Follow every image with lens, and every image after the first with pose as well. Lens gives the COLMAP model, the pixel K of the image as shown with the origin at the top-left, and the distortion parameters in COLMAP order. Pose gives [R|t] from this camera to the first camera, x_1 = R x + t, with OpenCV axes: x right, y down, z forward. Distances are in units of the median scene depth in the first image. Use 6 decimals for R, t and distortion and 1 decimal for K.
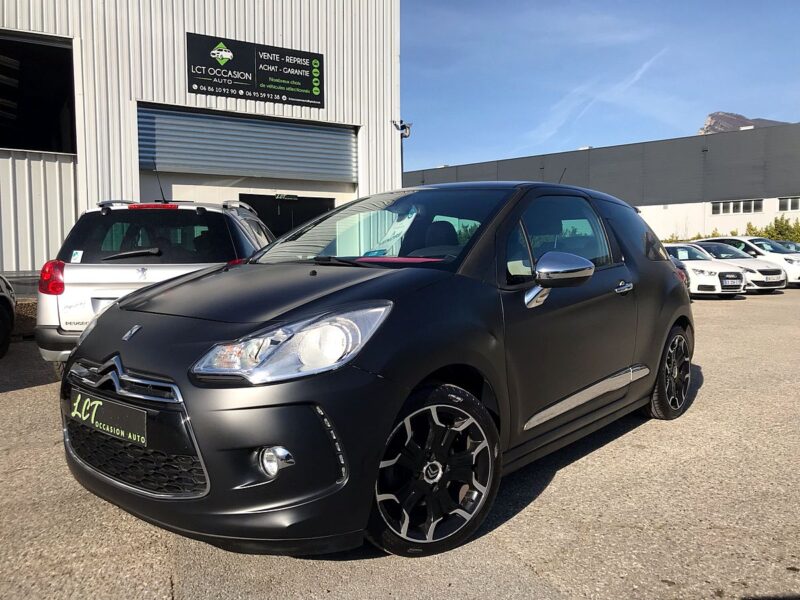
lens RADIAL K [[656.8, 0, 398.2], [0, 656.8, 294.4], [0, 0, 1]] dist [0.017624, 0.005425]
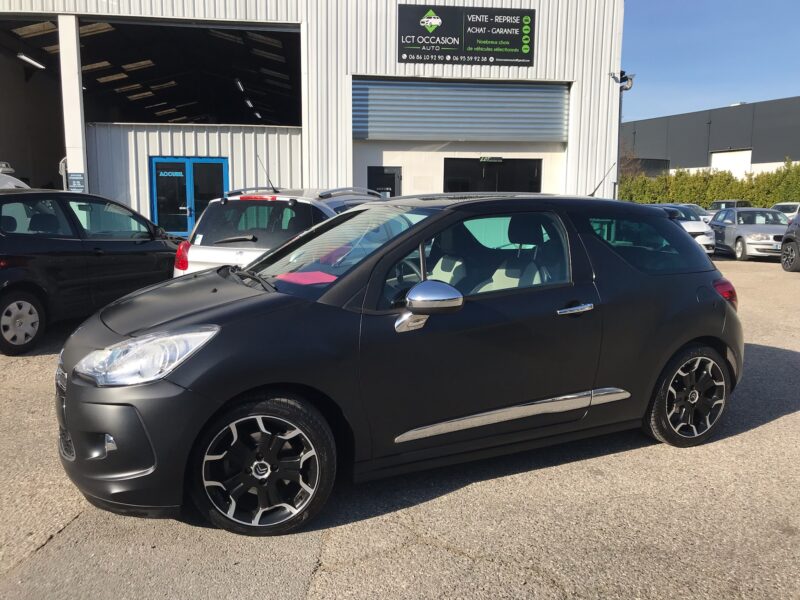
lens RADIAL K [[659.1, 0, 397.9], [0, 659.1, 294.5], [0, 0, 1]] dist [0.017905, 0.002506]
pose [[0.915378, 0.068220, -0.396774, 0.121113], [-0.036298, 0.995510, 0.087424, -0.026388], [0.400956, -0.065624, 0.913744, 0.004403]]
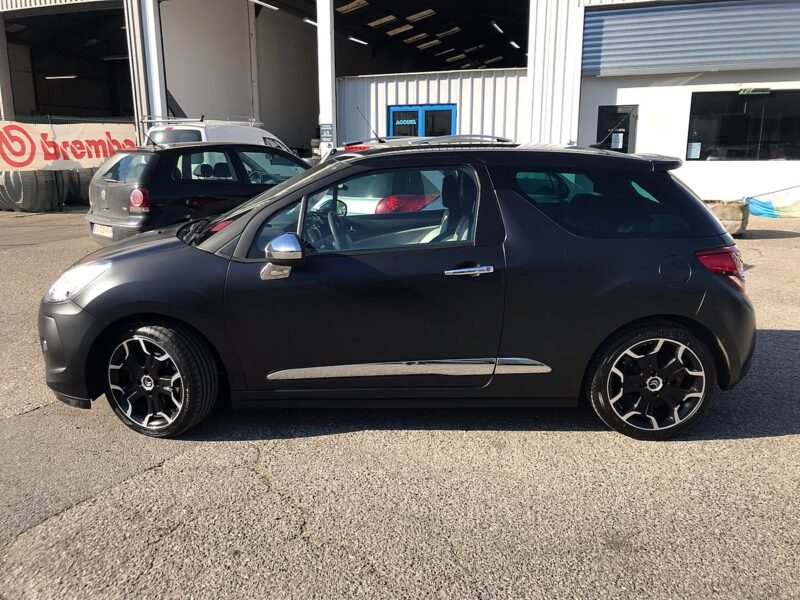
lens RADIAL K [[659.1, 0, 392.9], [0, 659.1, 295.9], [0, 0, 1]] dist [0.016857, -0.002291]
pose [[0.630954, 0.175366, -0.755741, 0.241089], [-0.042680, 0.980489, 0.191885, -0.036154], [0.774646, -0.088815, 0.626128, 0.086844]]
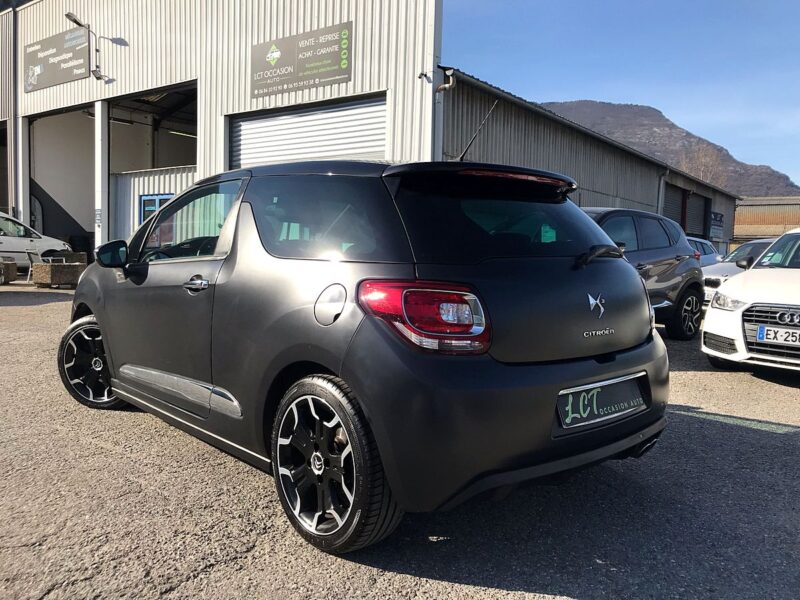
lens RADIAL K [[659.1, 0, 397.9], [0, 659.1, 294.5], [0, 0, 1]] dist [0.017905, 0.002506]
pose [[0.382122, 0.078071, -0.920808, 0.810481], [-0.079246, 0.995523, 0.051519, -0.044997], [0.920708, 0.053284, 0.386598, 0.763577]]
